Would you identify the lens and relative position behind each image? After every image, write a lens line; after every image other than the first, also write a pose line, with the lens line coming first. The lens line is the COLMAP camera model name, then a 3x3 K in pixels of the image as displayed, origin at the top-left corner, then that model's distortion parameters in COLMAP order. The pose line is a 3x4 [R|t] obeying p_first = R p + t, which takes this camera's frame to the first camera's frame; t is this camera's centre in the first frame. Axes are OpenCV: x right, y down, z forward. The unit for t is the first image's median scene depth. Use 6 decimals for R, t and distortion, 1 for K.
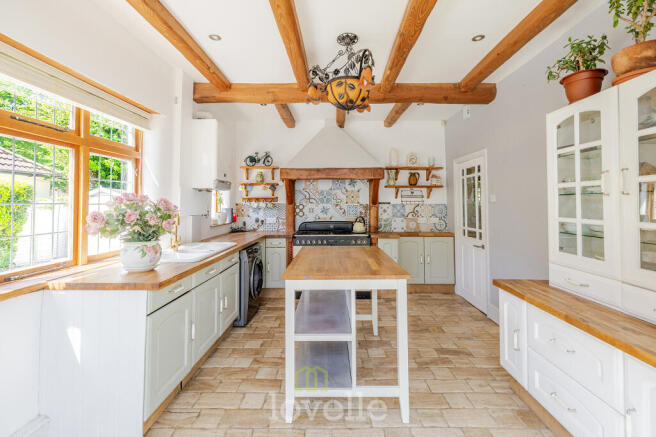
lens RADIAL K [[287.2, 0, 330.8], [0, 287.2, 195.8], [0, 0, 1]] dist [-0.000129, 0.000004]
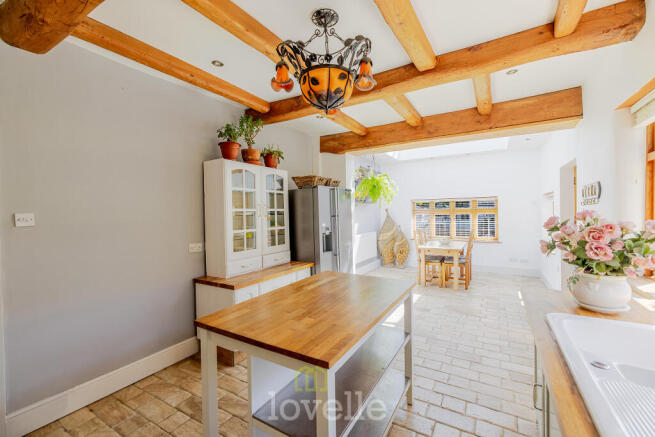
lens RADIAL K [[277.0, 0, 327.5], [0, 277.0, 218.5], [0, 0, 1]] dist [-0.000387, 0.000047]
pose [[-0.860454, 0.009486, 0.509440, -0.156639], [0.010714, 0.999942, -0.000523, 0.006754], [-0.509416, 0.005008, -0.860506, 0.779469]]
